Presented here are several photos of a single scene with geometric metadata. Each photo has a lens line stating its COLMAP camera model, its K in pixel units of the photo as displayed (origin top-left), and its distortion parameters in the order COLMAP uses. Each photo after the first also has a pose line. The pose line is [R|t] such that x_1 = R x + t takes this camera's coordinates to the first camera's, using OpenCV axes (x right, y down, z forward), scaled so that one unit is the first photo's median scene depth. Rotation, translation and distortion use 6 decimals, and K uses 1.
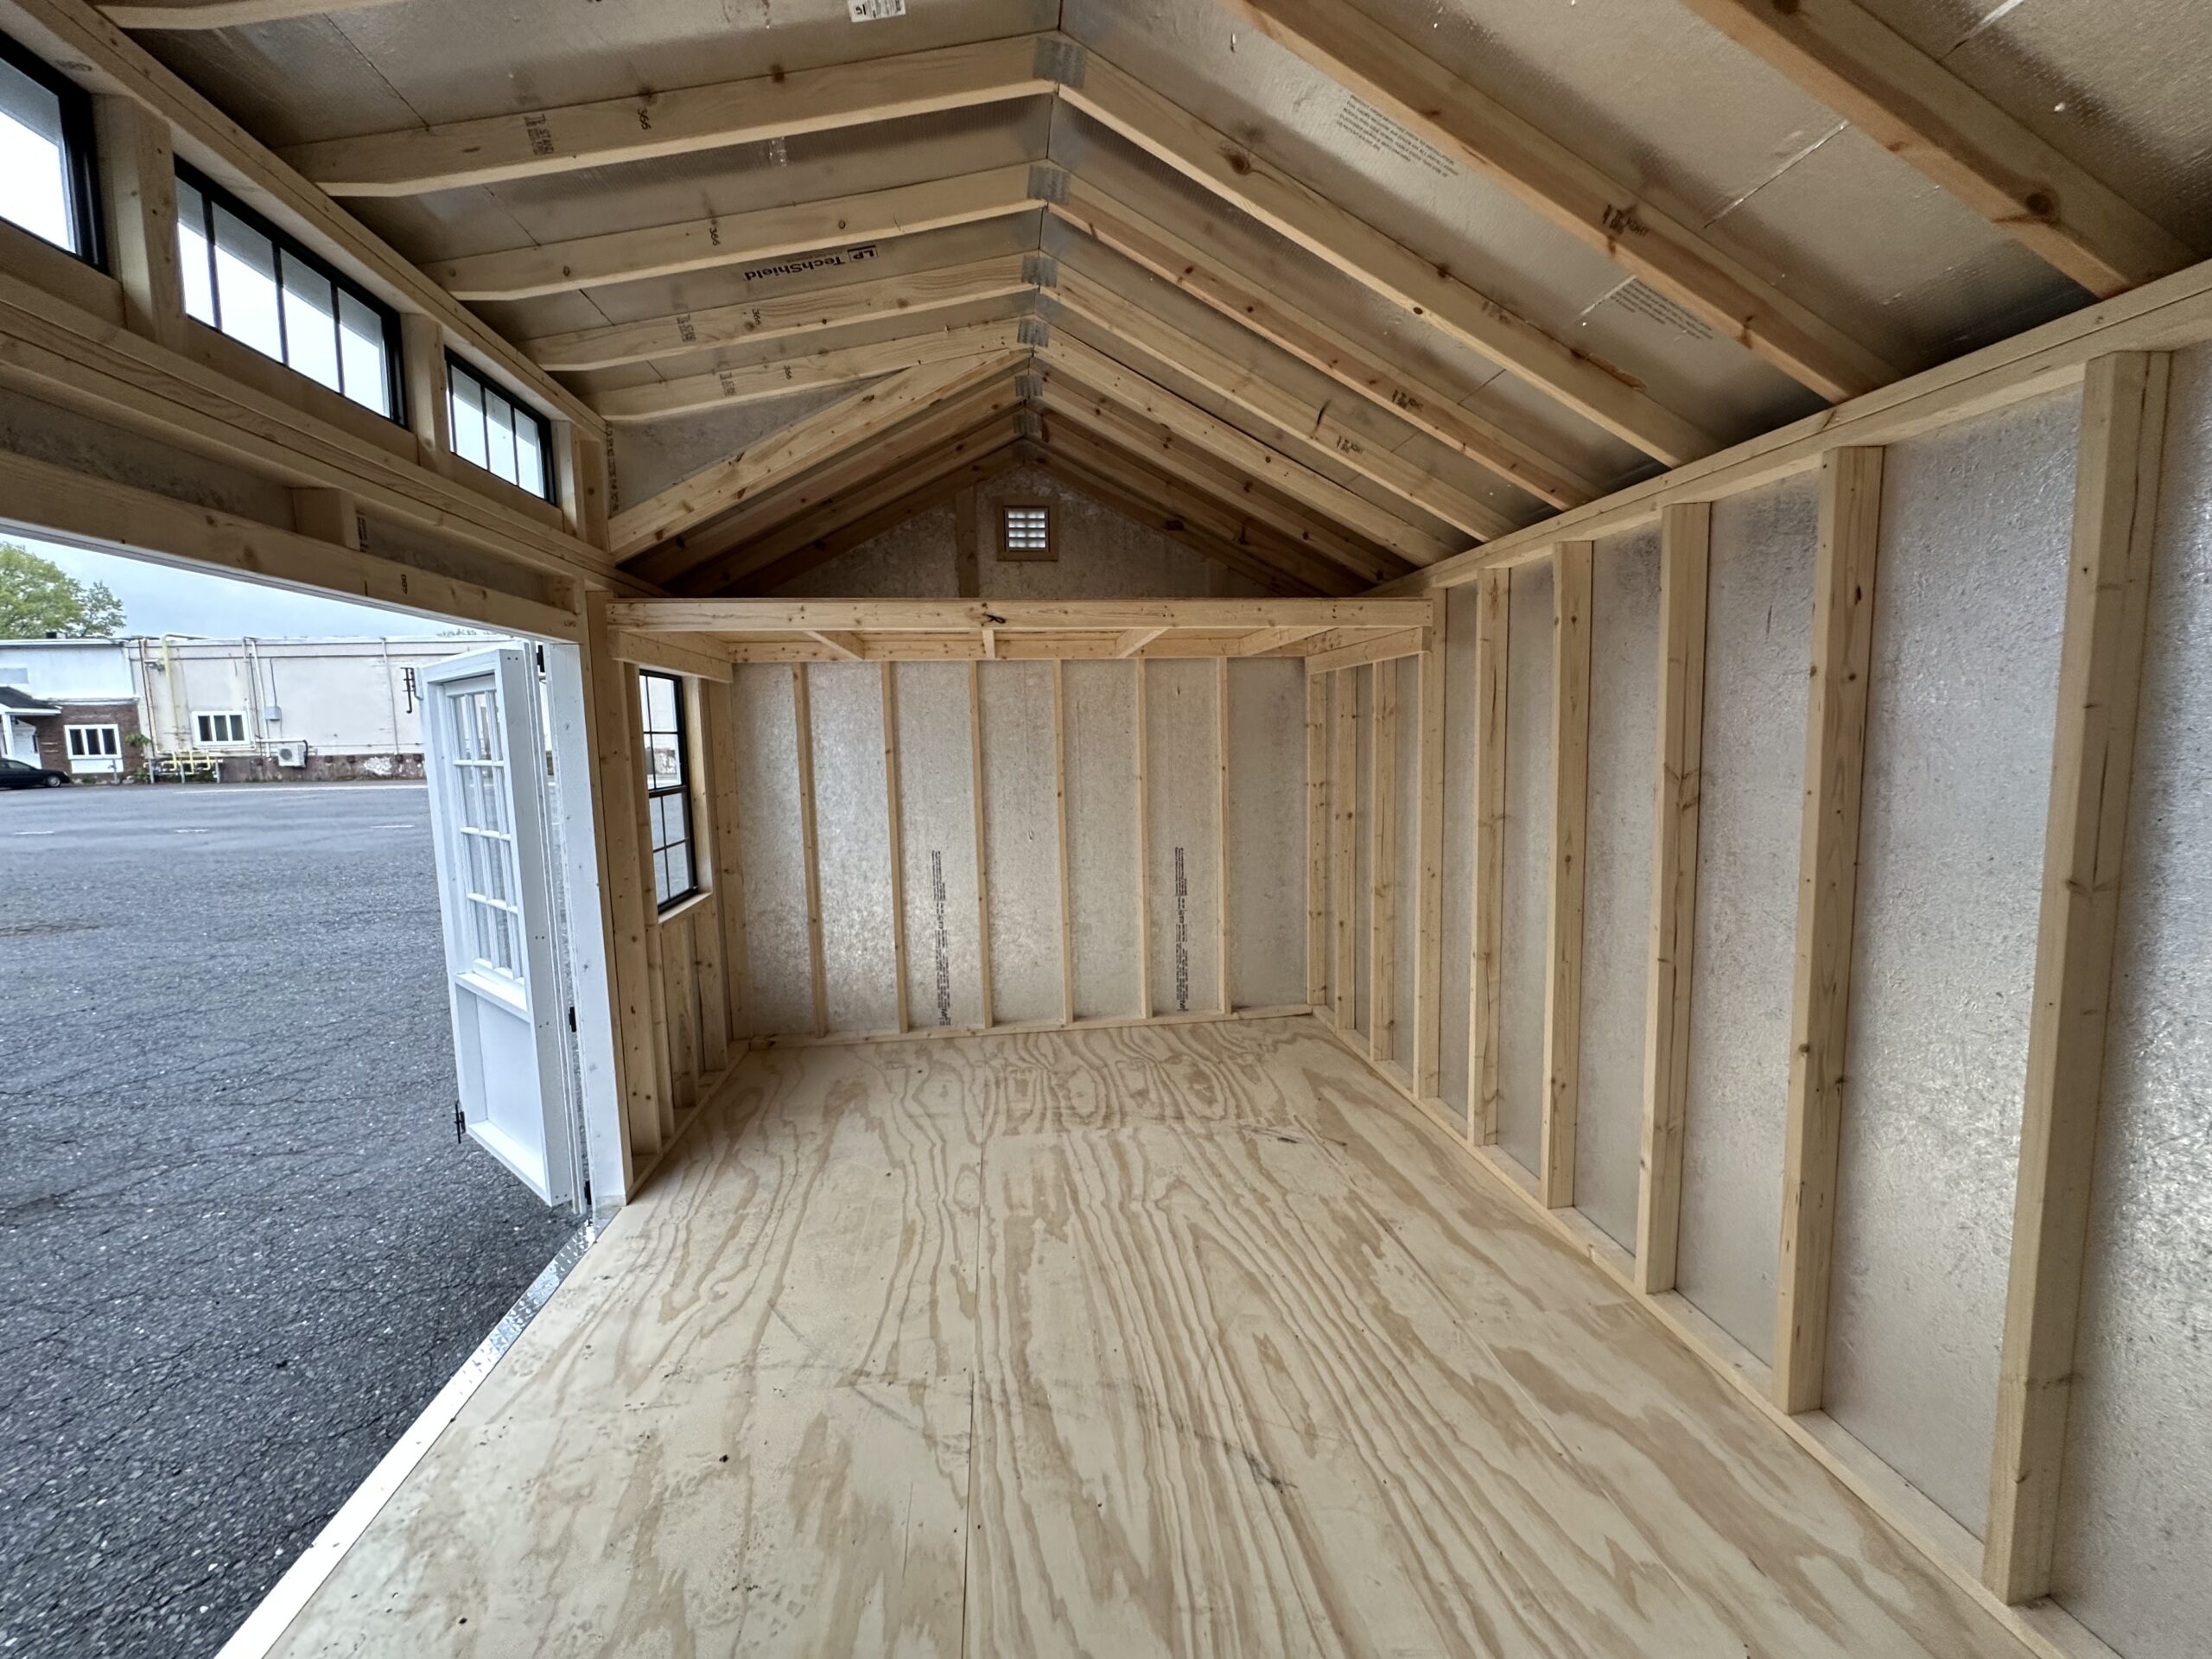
lens RADIAL K [[878.2, 0, 1101.4], [0, 878.2, 830.0], [0, 0, 1]] dist [-0.004232, 0.000584]
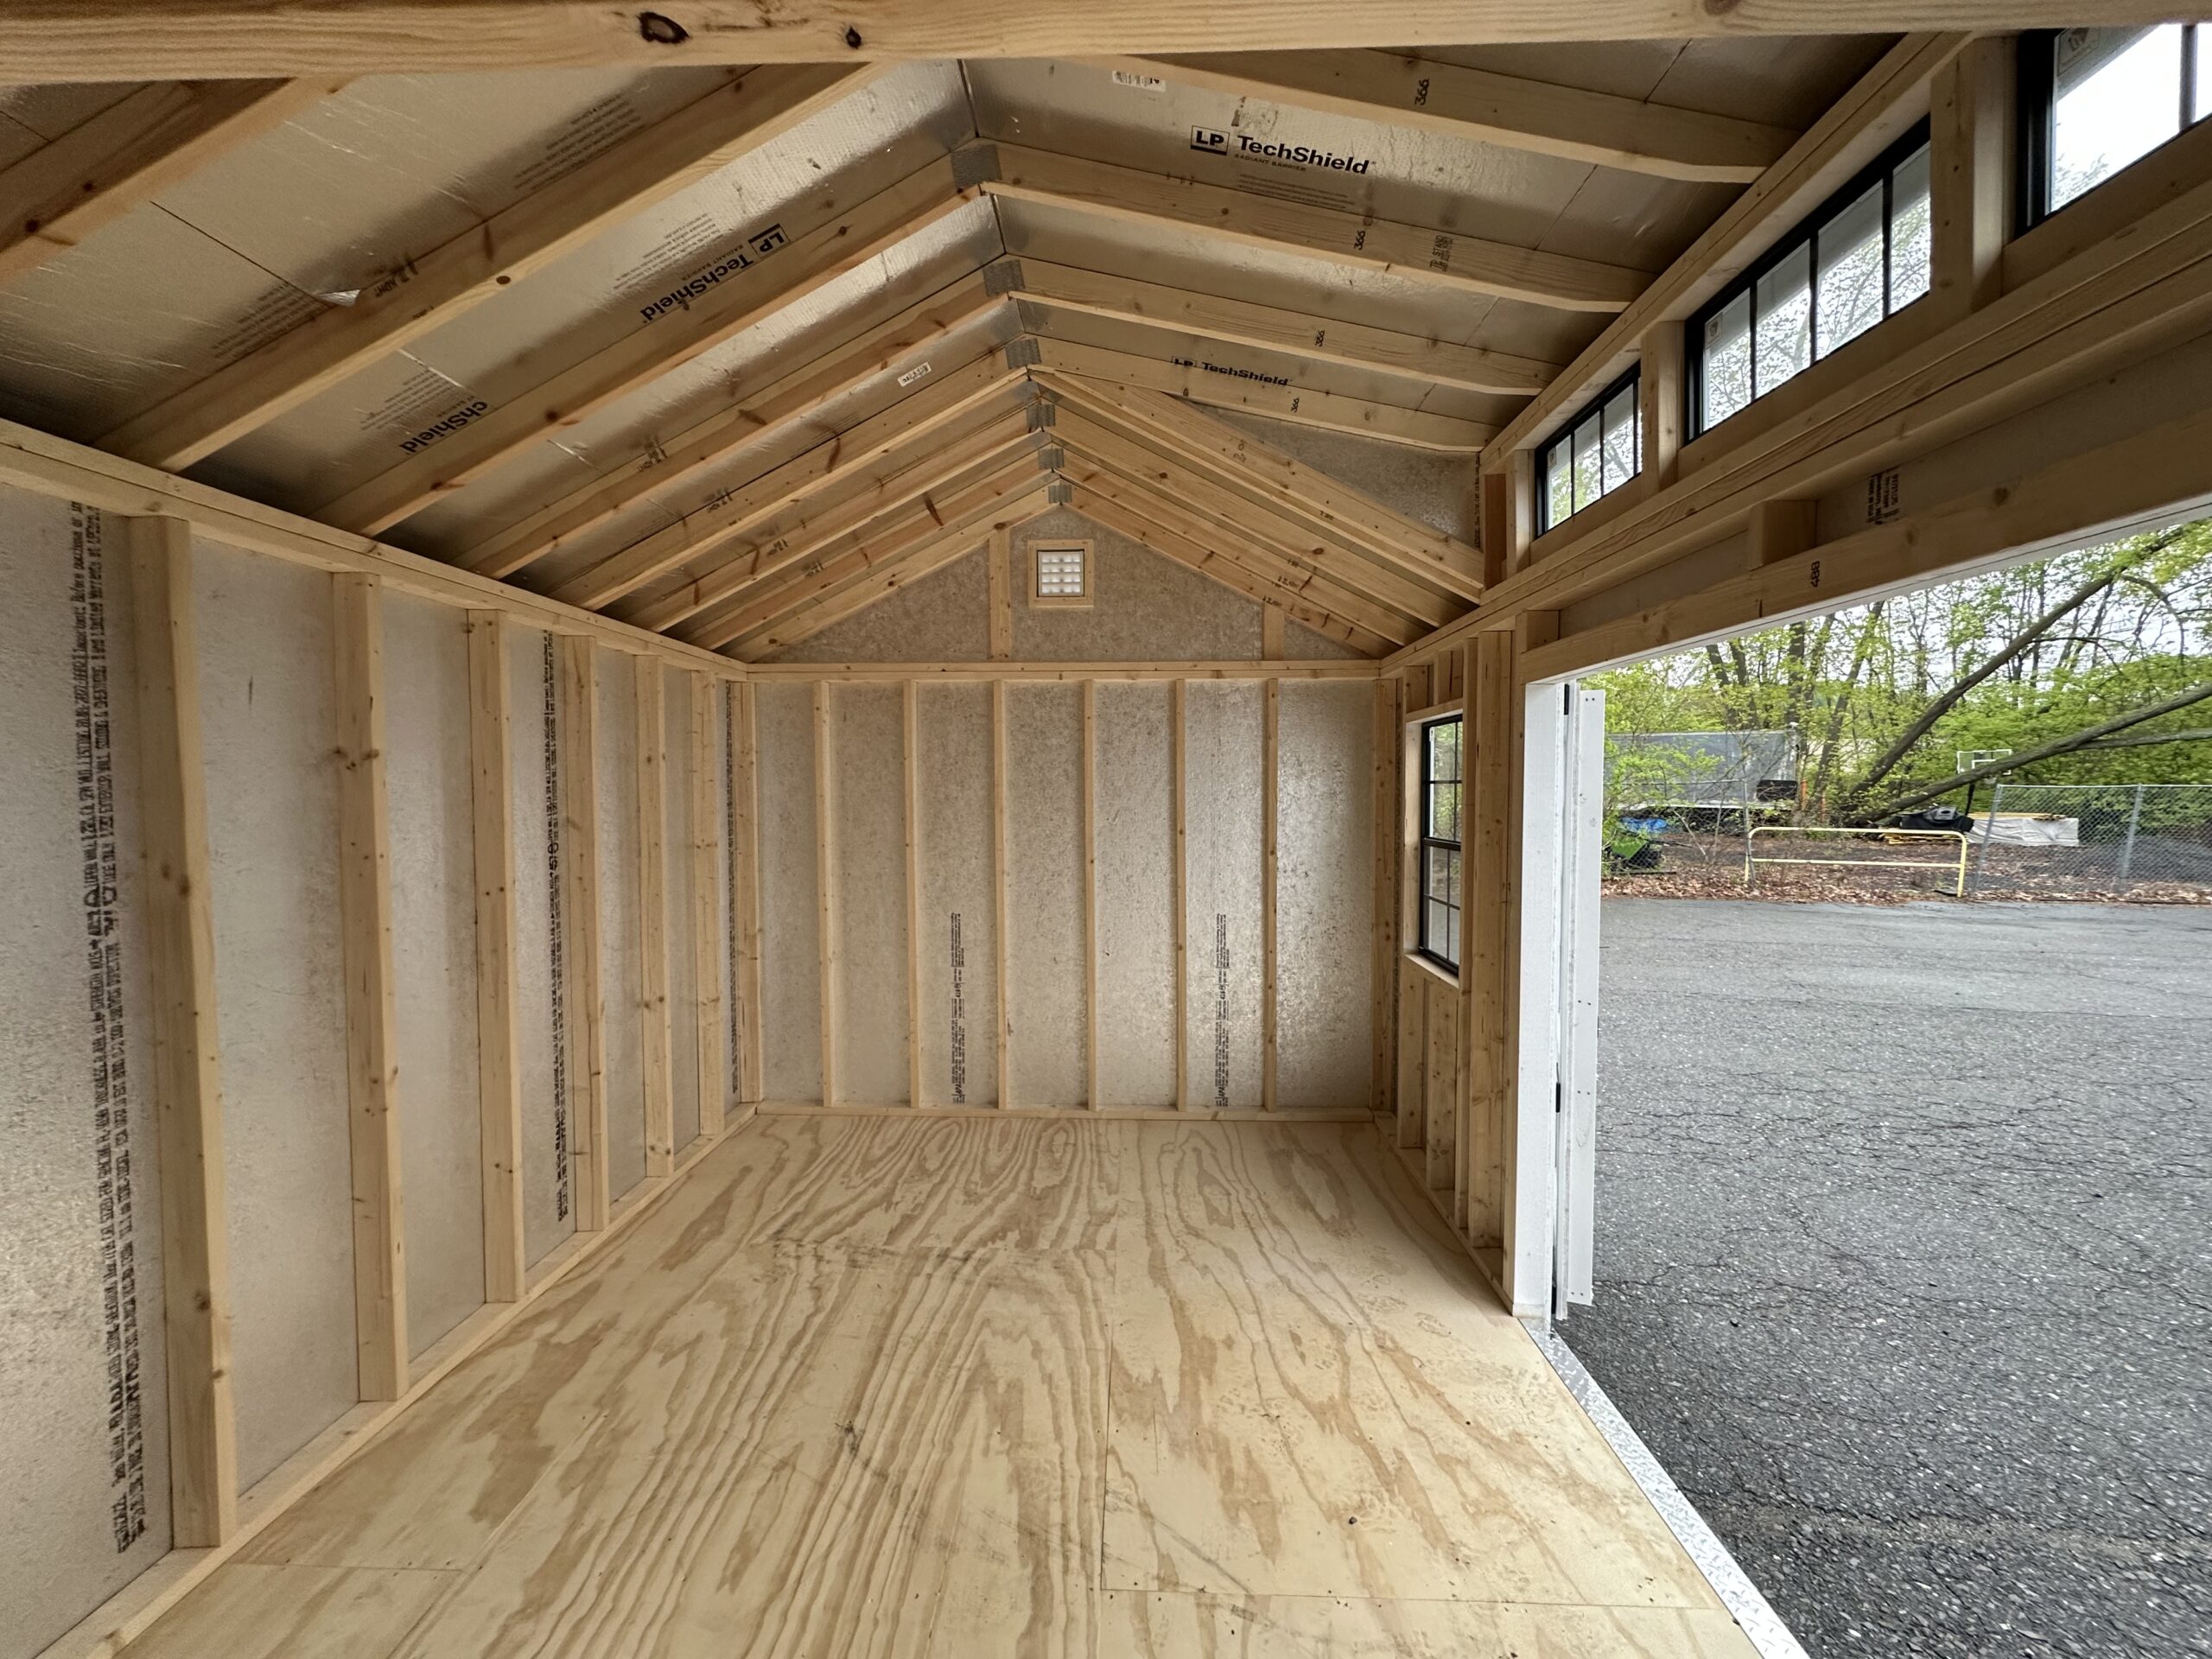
lens RADIAL K [[878.2, 0, 1108.5], [0, 878.2, 833.5], [0, 0, 1]] dist [-0.004232, 0.000584]
pose [[-0.988475, 0.012033, 0.150908, -0.311671], [0.035192, 0.987792, 0.151754, -0.200146], [-0.147239, 0.155315, -0.976830, 1.848544]]
